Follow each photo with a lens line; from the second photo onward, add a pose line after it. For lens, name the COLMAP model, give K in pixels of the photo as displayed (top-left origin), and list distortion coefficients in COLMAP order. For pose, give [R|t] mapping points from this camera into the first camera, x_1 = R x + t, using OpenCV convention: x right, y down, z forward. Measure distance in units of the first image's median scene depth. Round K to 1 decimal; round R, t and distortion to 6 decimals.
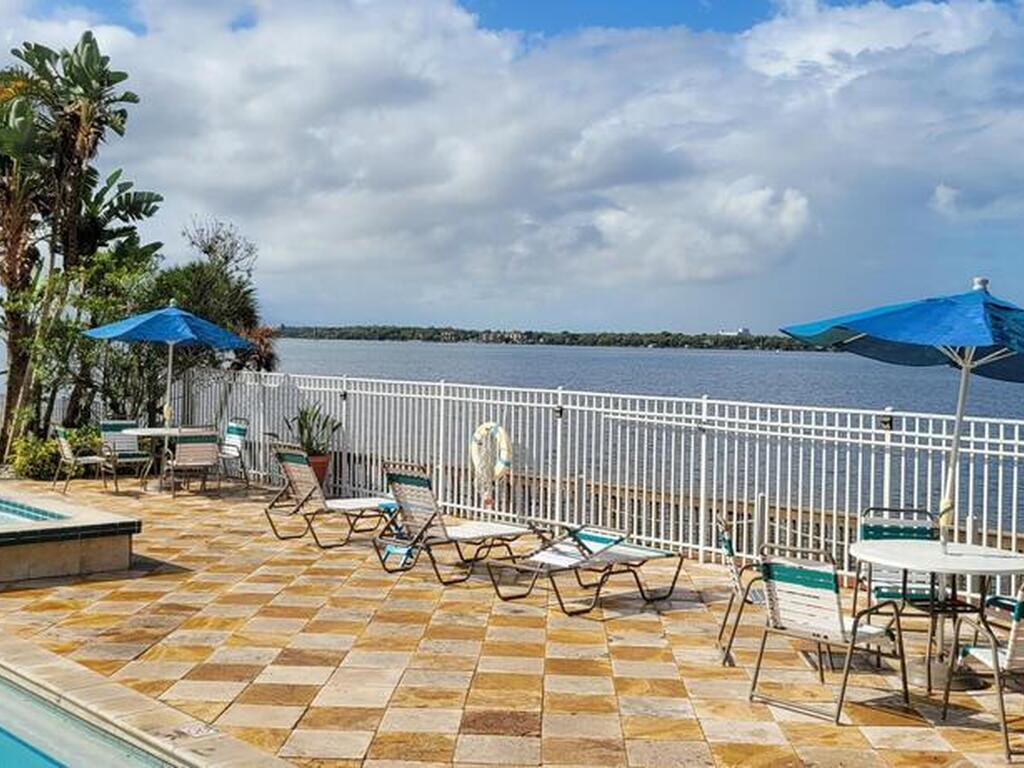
lens RADIAL K [[1242.9, 0, 512.0], [0, 1242.9, 384.0], [0, 0, 1]] dist [0.005112, 0.034771]
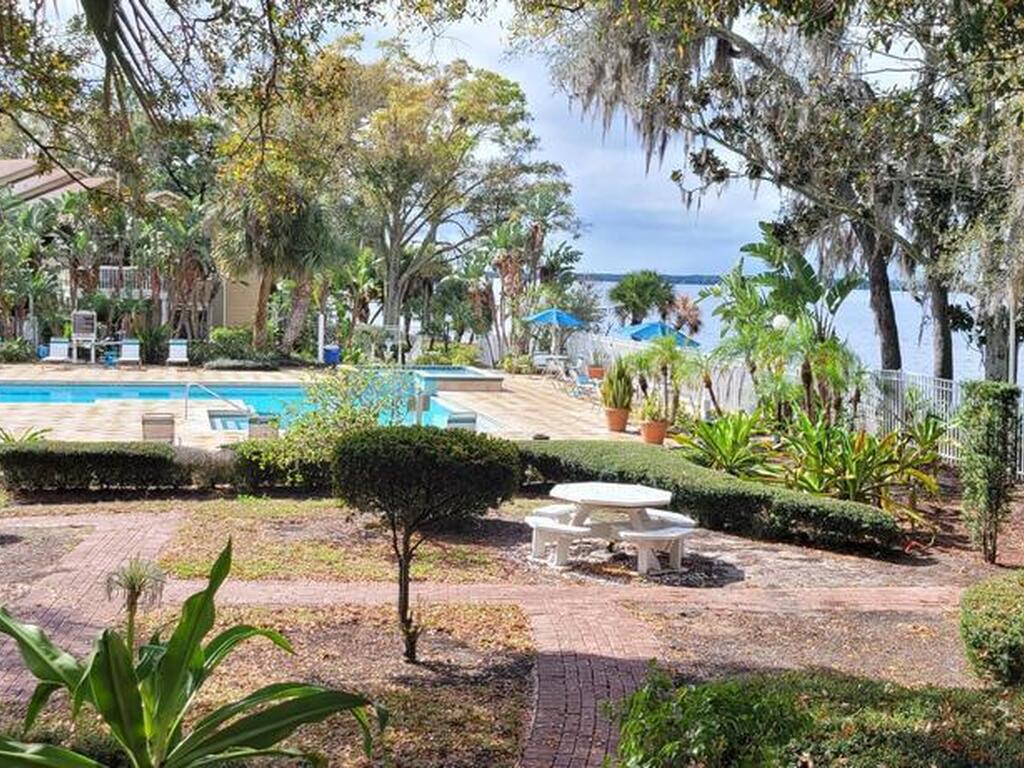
lens RADIAL K [[1242.9, 0, 512.0], [0, 1242.9, 384.0], [0, 0, 1]] dist [0.005112, 0.034771]
pose [[0.877150, 0.044662, -0.478134, 0.754061], [-0.026101, 0.998628, 0.045397, -0.018123], [0.479506, -0.027340, 0.877113, -1.115808]]
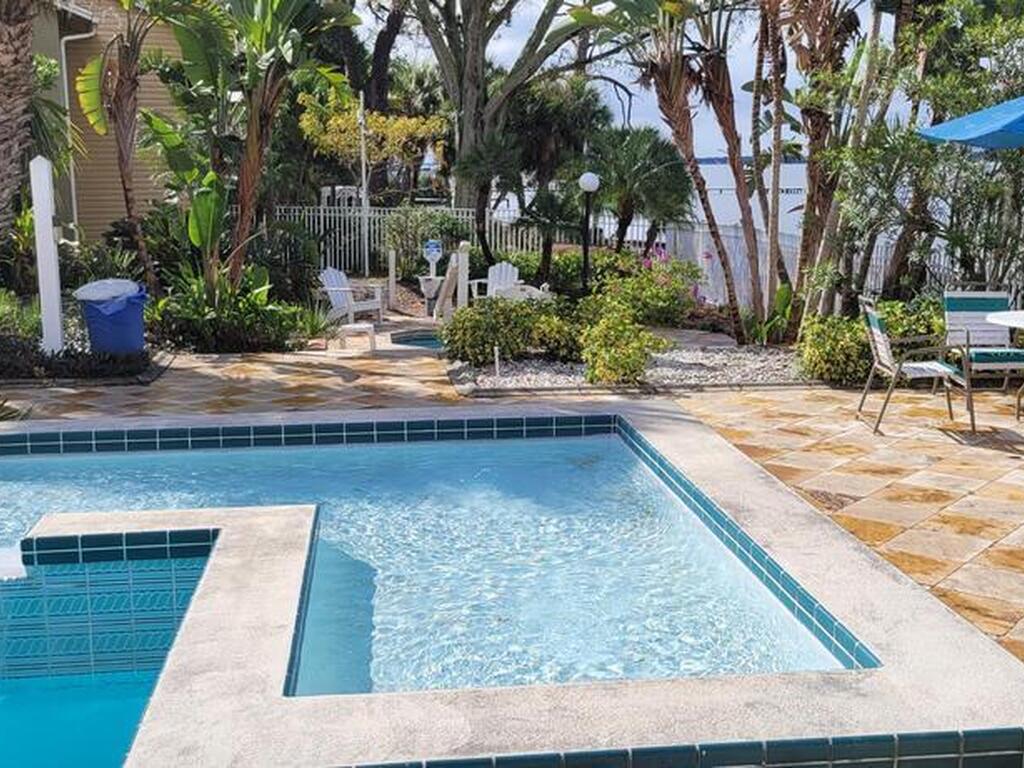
lens RADIAL K [[1242.9, 0, 512.0], [0, 1242.9, 384.0], [0, 0, 1]] dist [0.005112, 0.034771]
pose [[0.801061, 0.076621, -0.593658, -0.133740], [0.004537, 0.990968, 0.134022, -0.005679], [0.598565, -0.110053, 0.793478, 0.382833]]
